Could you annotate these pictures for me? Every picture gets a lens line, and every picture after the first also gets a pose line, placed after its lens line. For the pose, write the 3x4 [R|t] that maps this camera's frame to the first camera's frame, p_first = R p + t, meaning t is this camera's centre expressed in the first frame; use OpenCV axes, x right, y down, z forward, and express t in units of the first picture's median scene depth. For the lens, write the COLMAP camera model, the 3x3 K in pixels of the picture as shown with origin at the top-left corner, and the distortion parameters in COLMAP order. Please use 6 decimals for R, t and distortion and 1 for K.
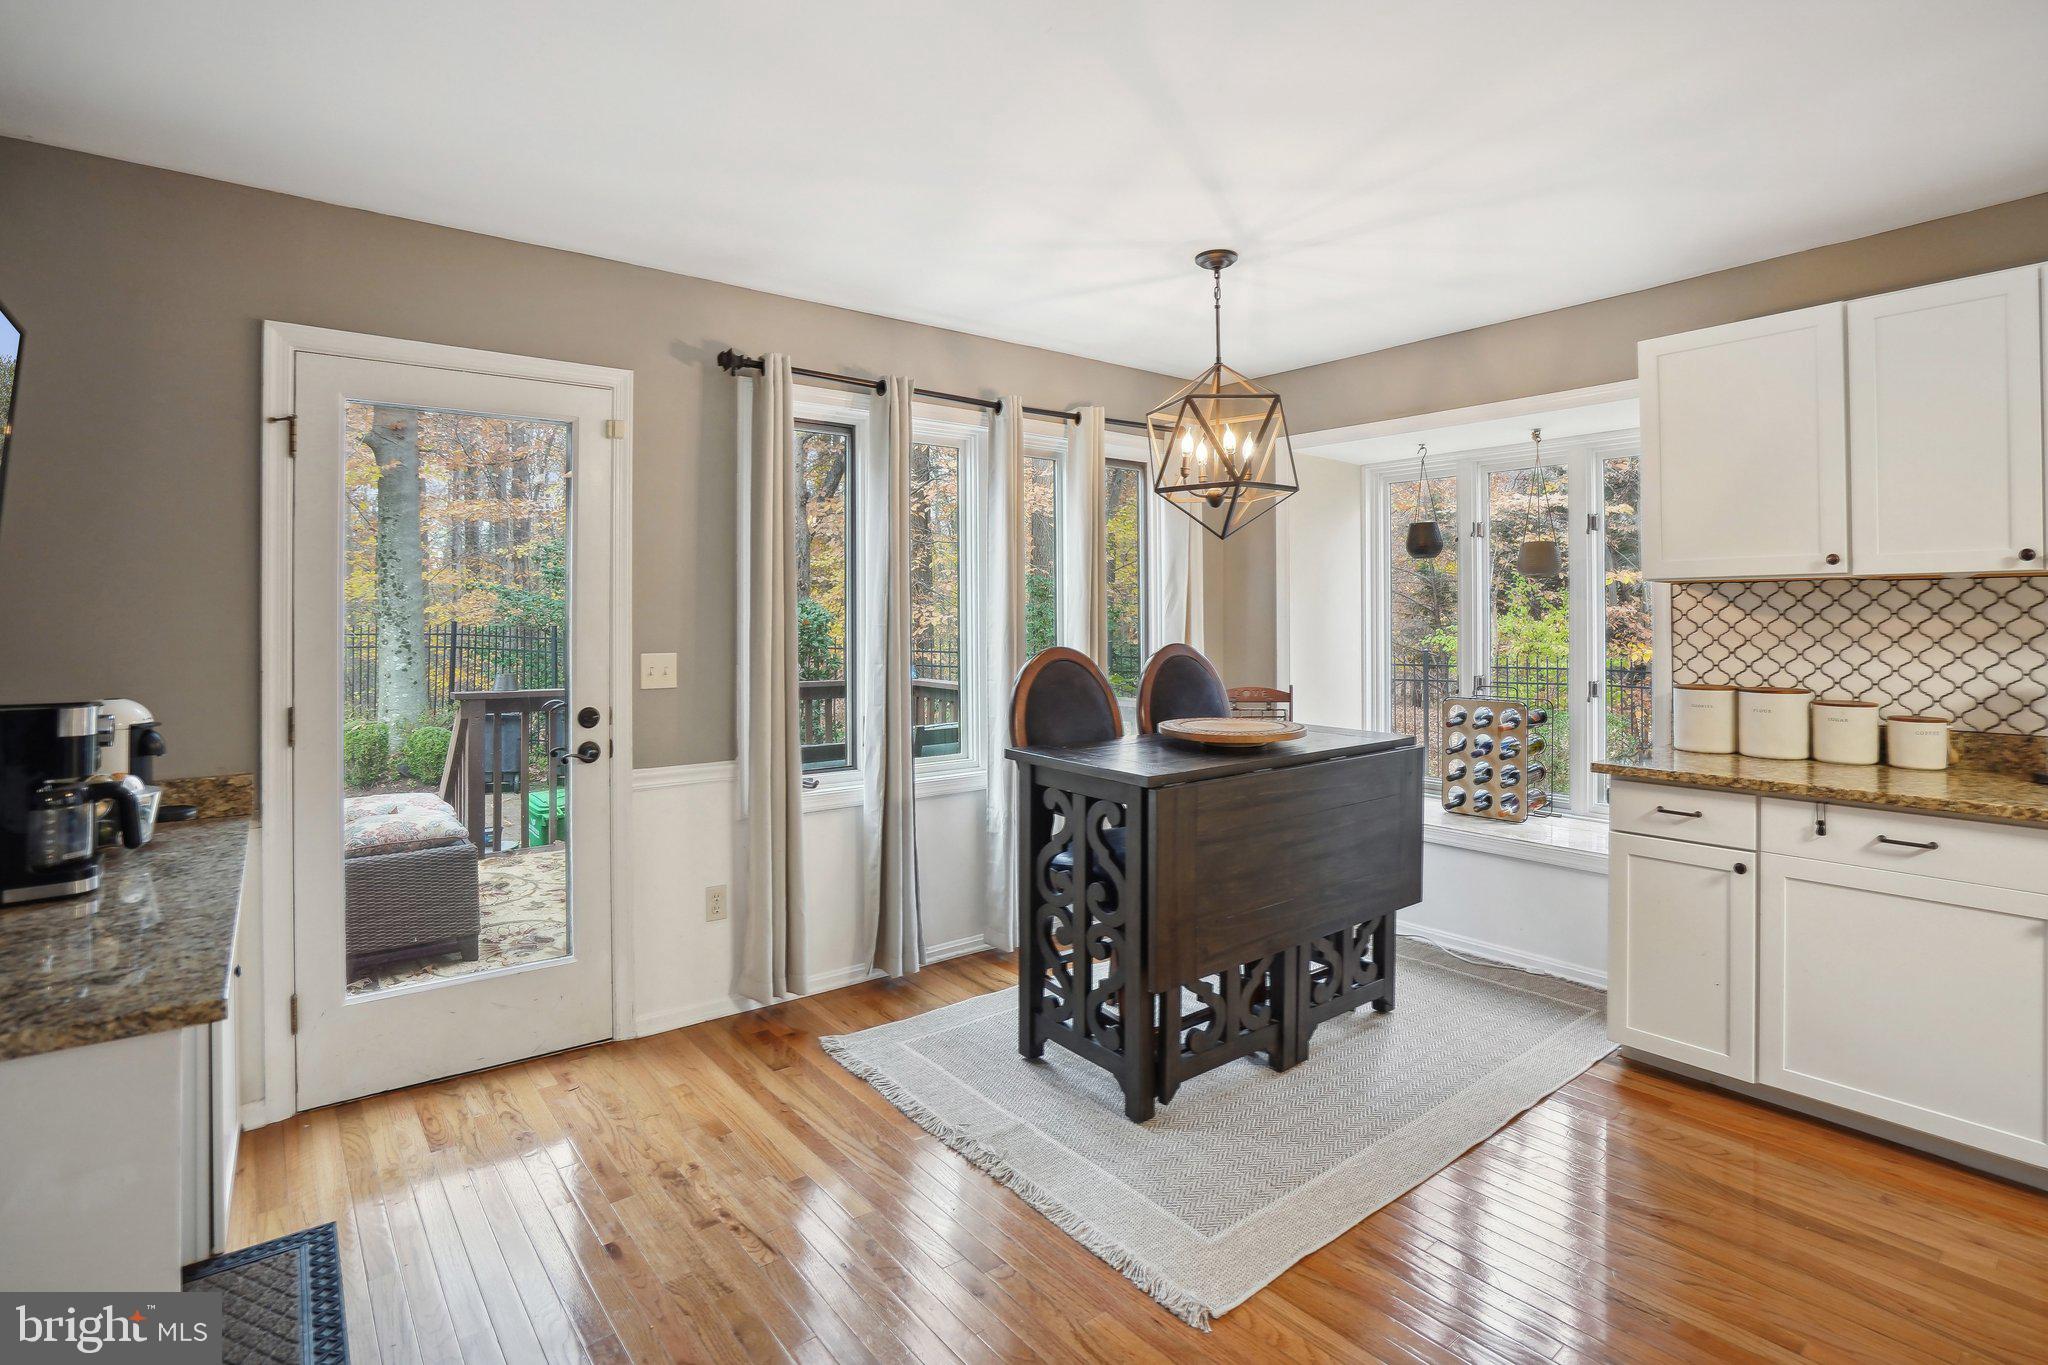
lens RADIAL K [[973.2, 0, 1030.8], [0, 973.2, 615.5], [0, 0, 1]] dist [-0.019325, 0.000568]
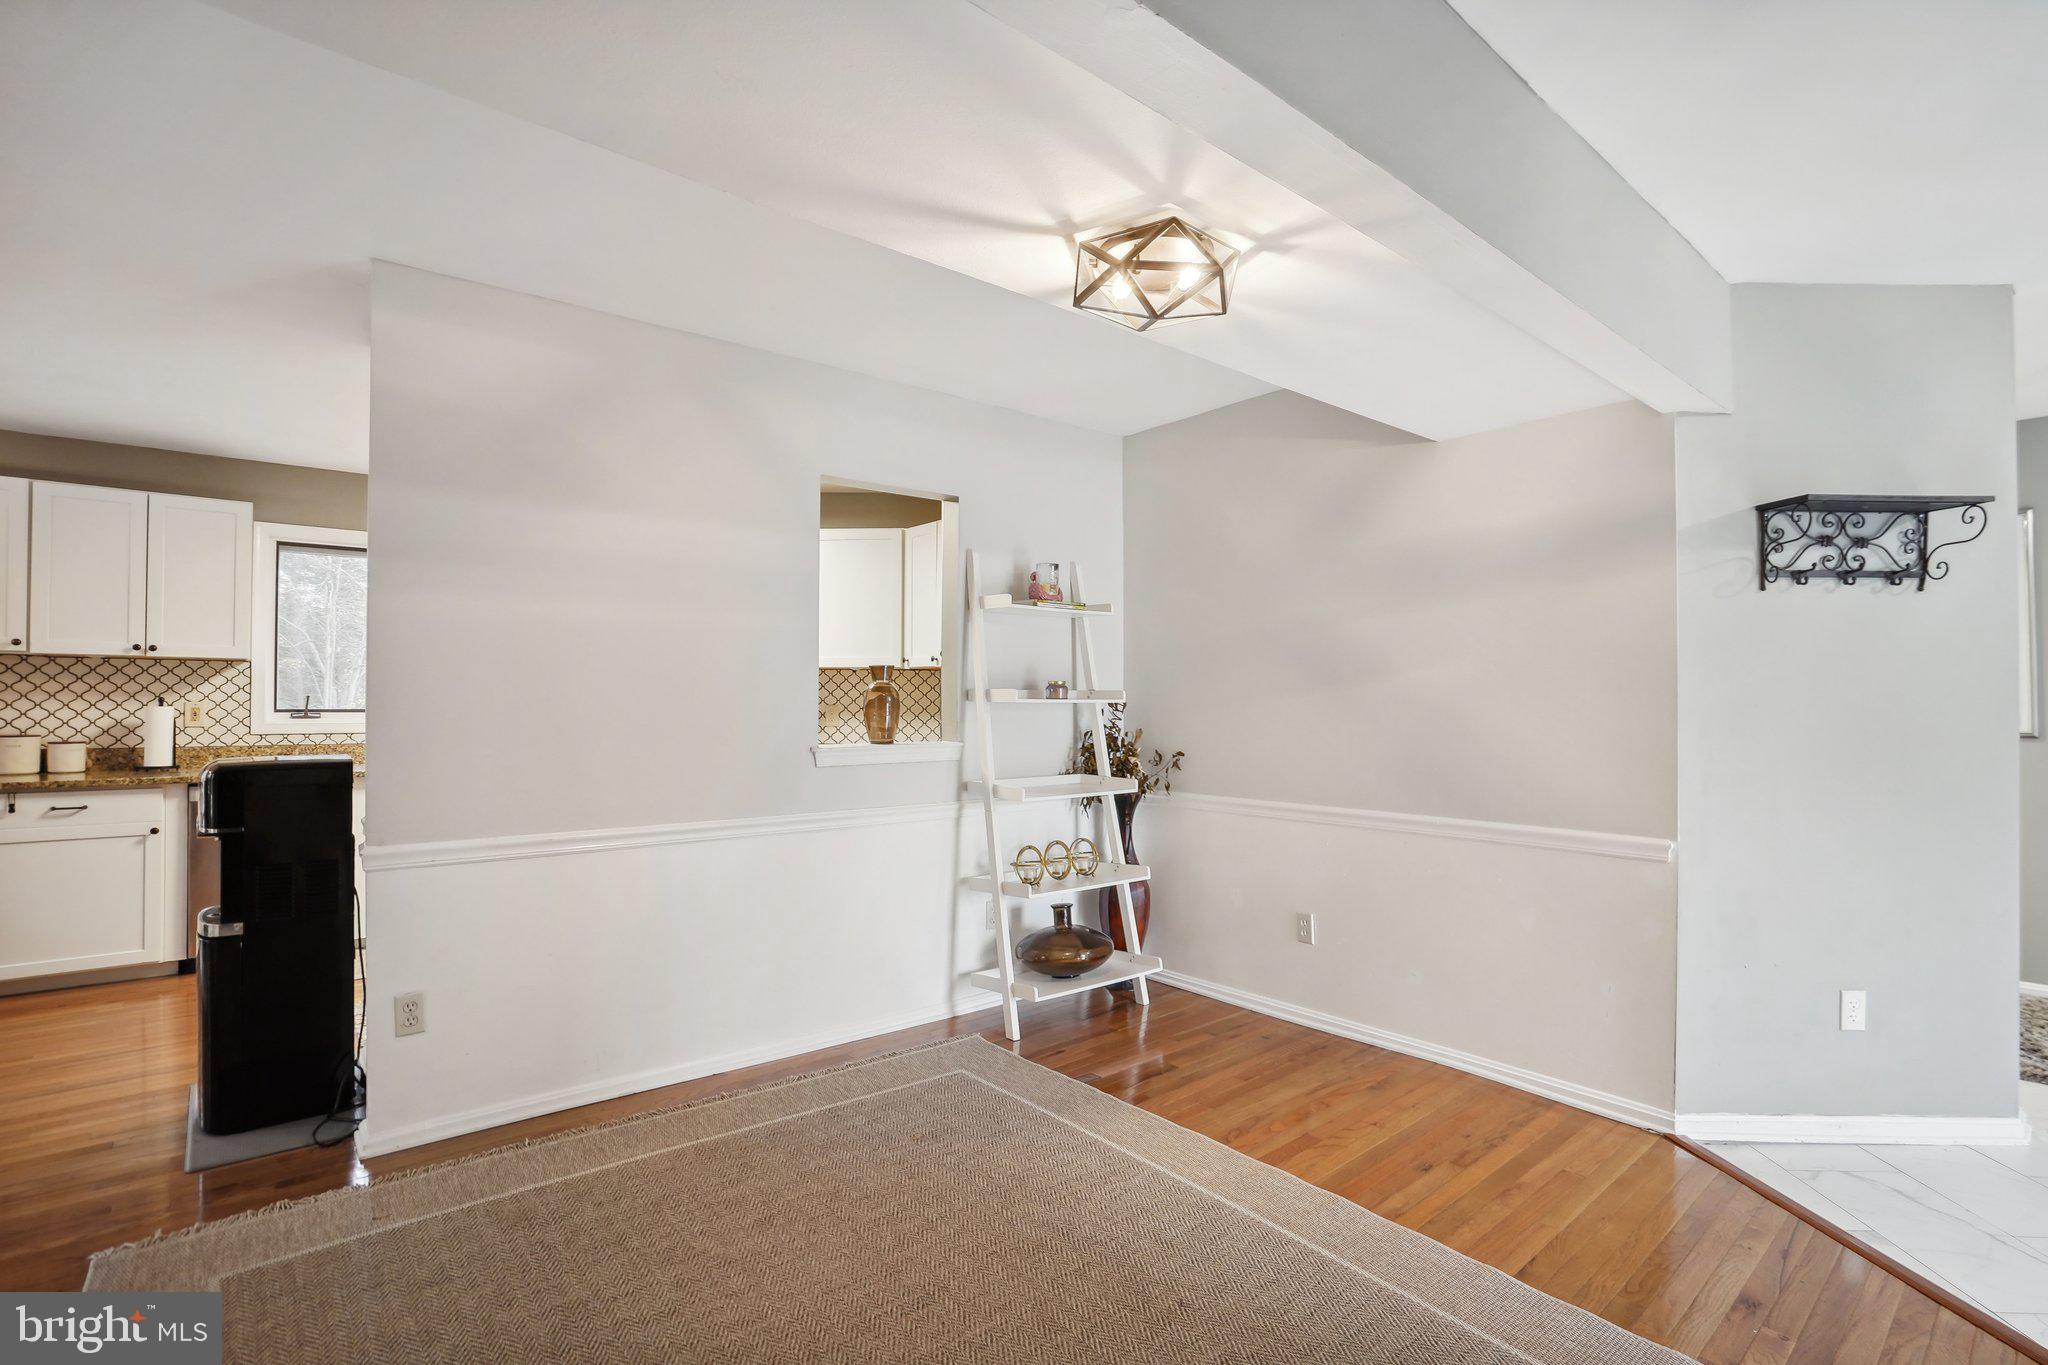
lens RADIAL K [[980.3, 0, 1024.0], [0, 980.3, 682.5], [0, 0, 1]] dist [-0.060519, 0.027844]
pose [[-0.018148, 0.019512, 0.999645, -0.691107], [-0.012114, 0.999732, -0.019734, 0.016611], [-0.999762, -0.012468, -0.017907, -0.576850]]
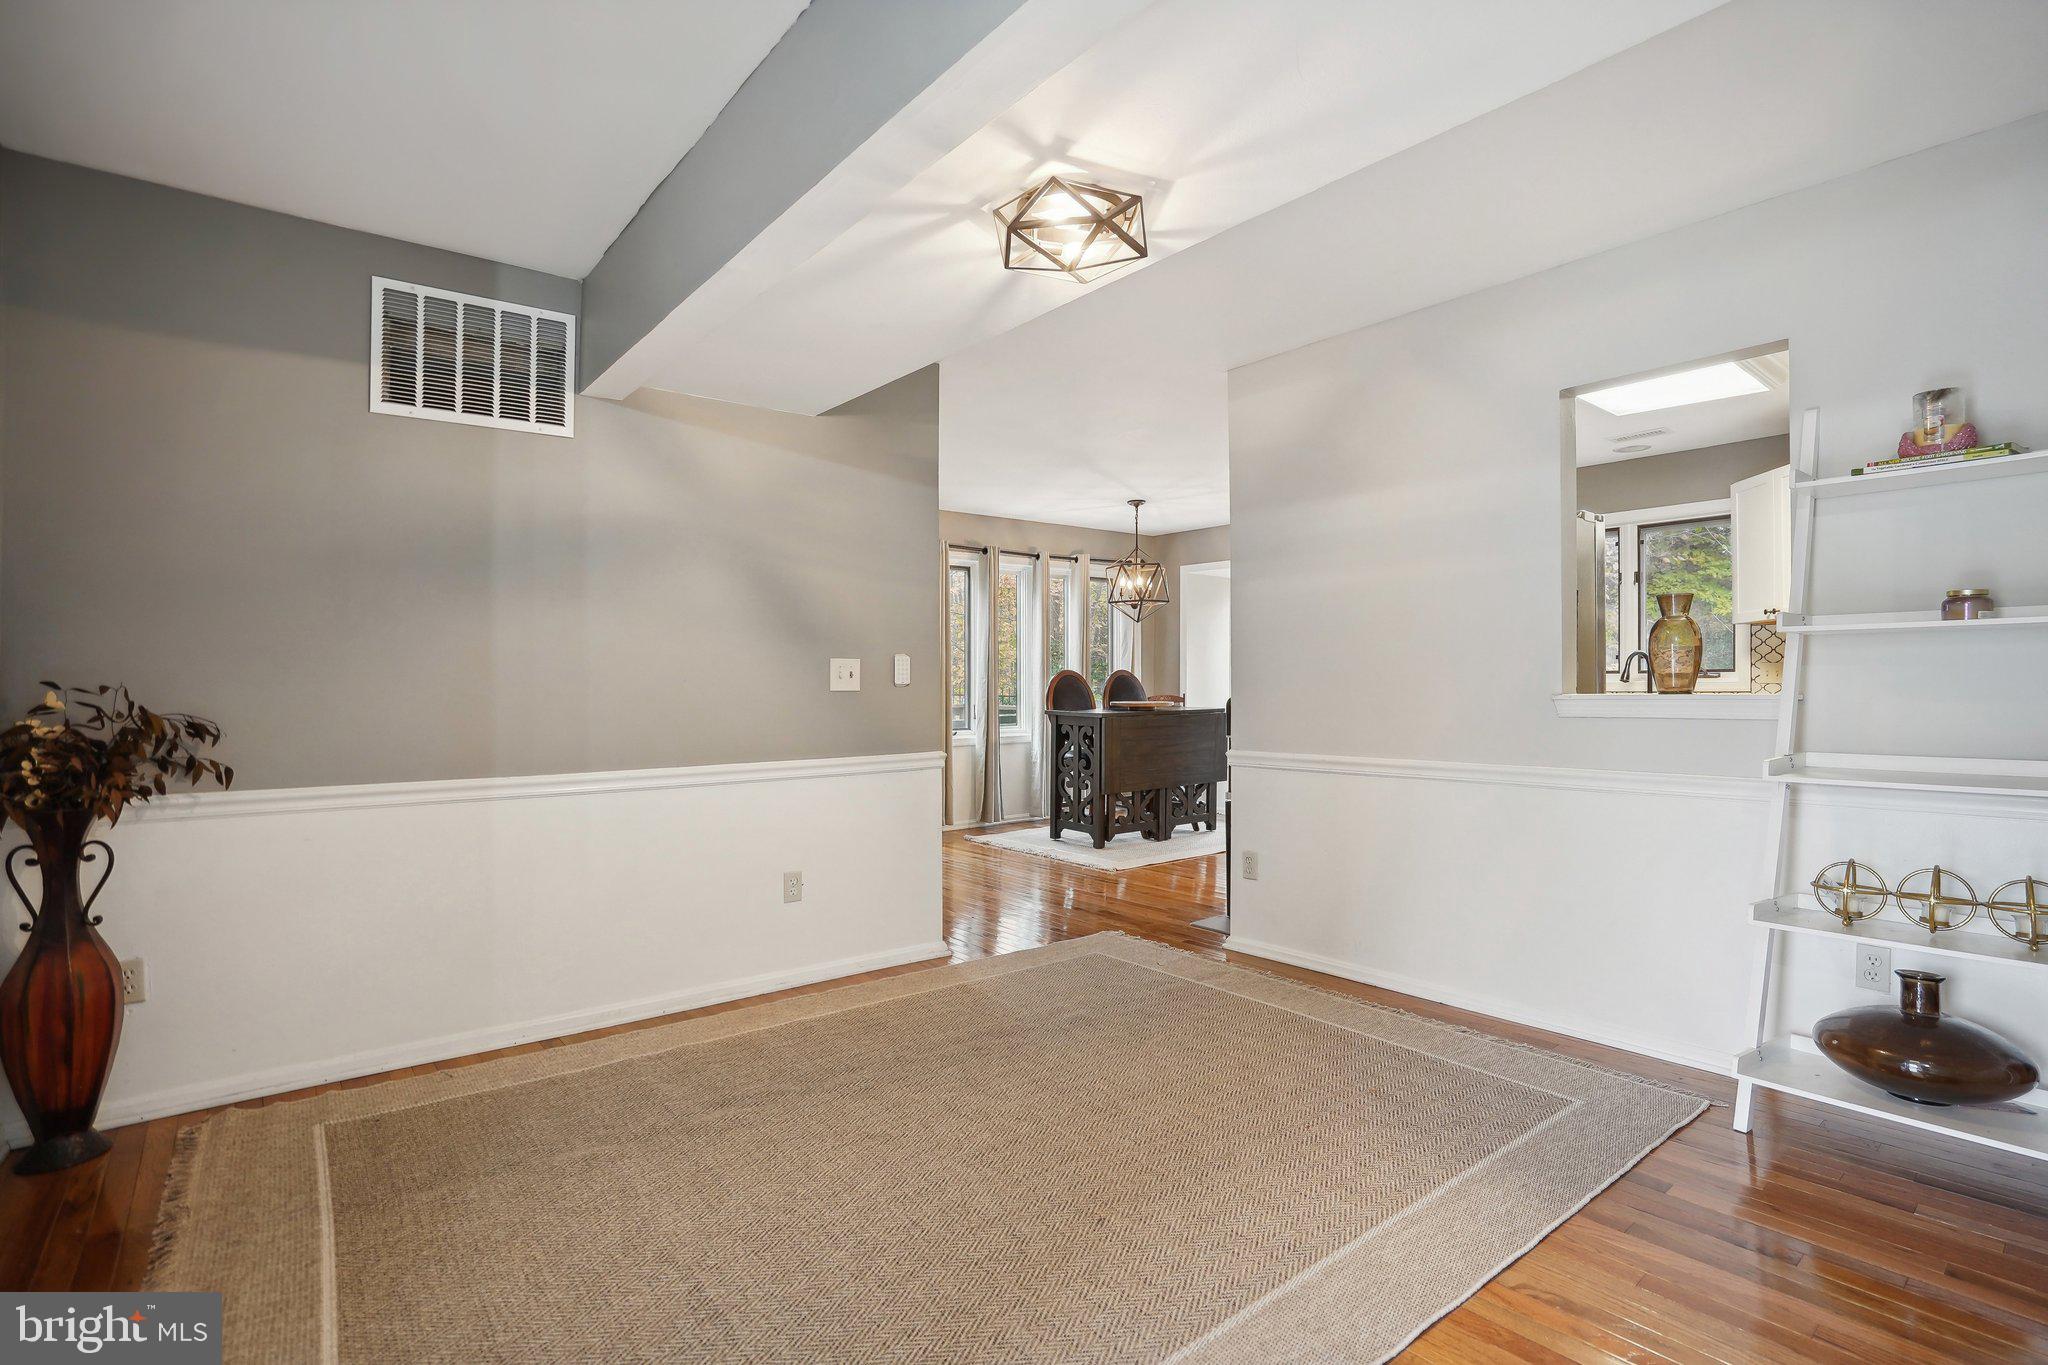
lens RADIAL K [[980.3, 0, 1024.0], [0, 980.3, 682.5], [0, 0, 1]] dist [-0.060519, 0.027844]
pose [[0.999957, 0.001364, -0.009123, -0.056092], [-0.001327, 0.999991, 0.004131, 0.059314], [0.009128, -0.004118, 0.999950, -1.405258]]
